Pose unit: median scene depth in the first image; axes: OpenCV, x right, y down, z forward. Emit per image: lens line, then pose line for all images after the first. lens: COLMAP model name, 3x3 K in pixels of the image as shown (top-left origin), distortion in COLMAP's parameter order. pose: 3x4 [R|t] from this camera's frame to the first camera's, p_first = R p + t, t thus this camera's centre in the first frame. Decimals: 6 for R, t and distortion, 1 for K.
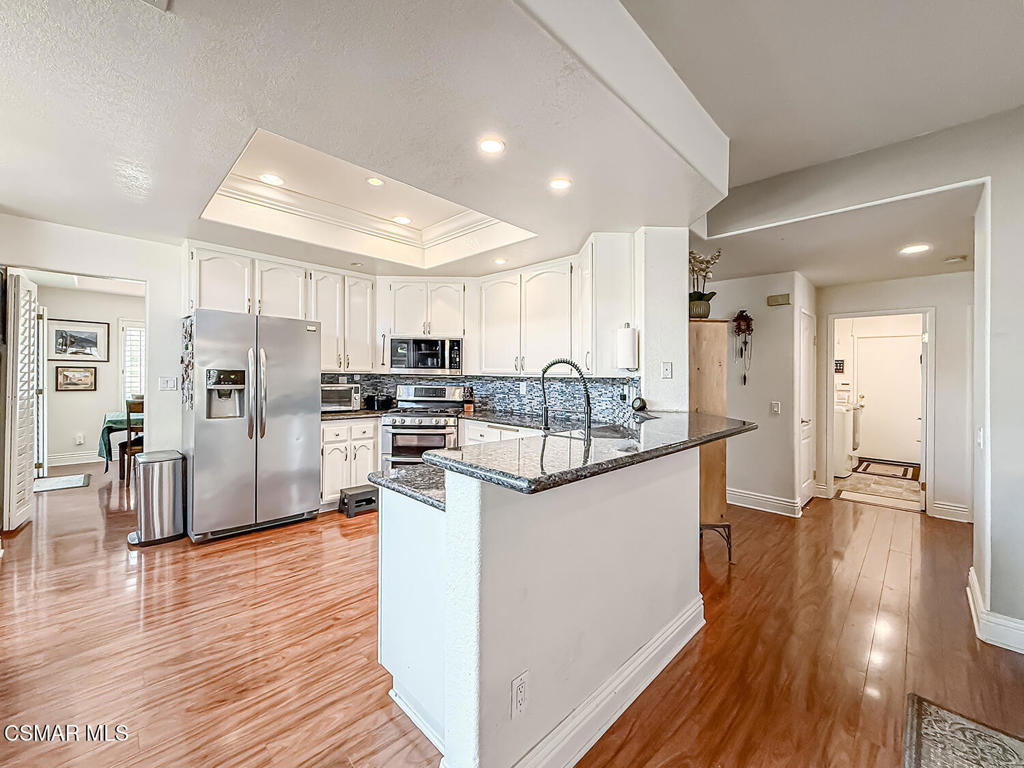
lens RADIAL K [[416.7, 0, 520.3], [0, 416.7, 377.6], [0, 0, 1]] dist [-0.013518, -0.000097]
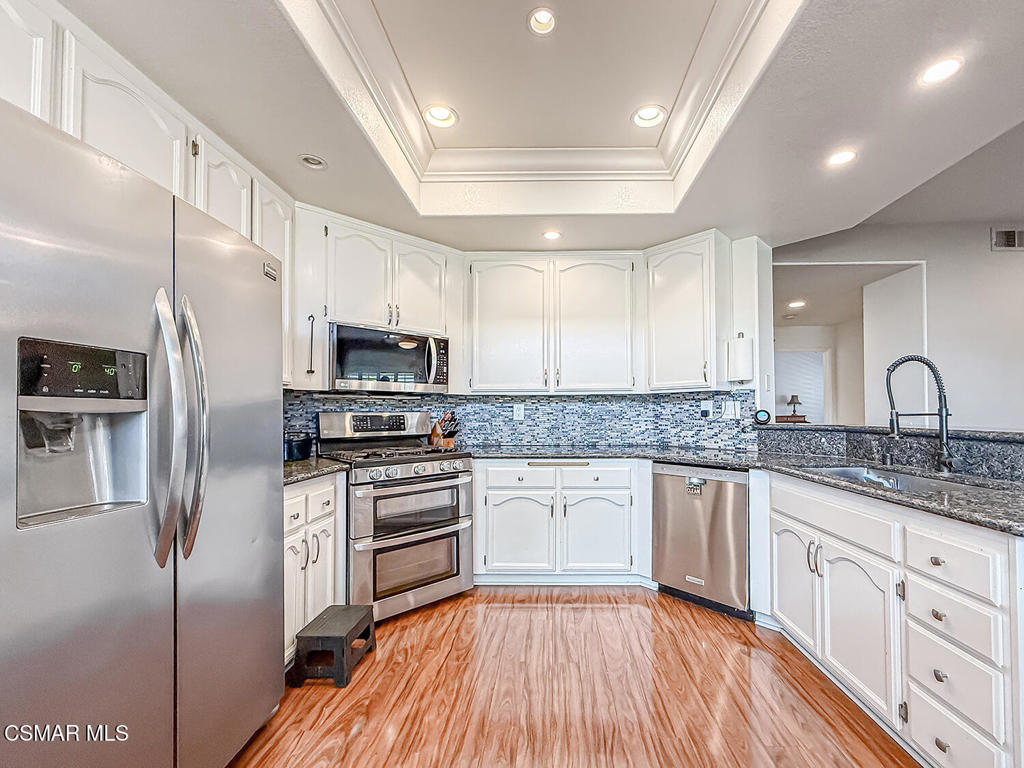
lens RADIAL K [[416.7, 0, 545.4], [0, 416.7, 403.1], [0, 0, 1]] dist [-0.013518, -0.000097]
pose [[0.728361, -0.004607, 0.685178, -0.513199], [0.022550, 0.999597, -0.017250, 0.025091], [-0.684823, 0.028015, 0.728171, 0.447413]]
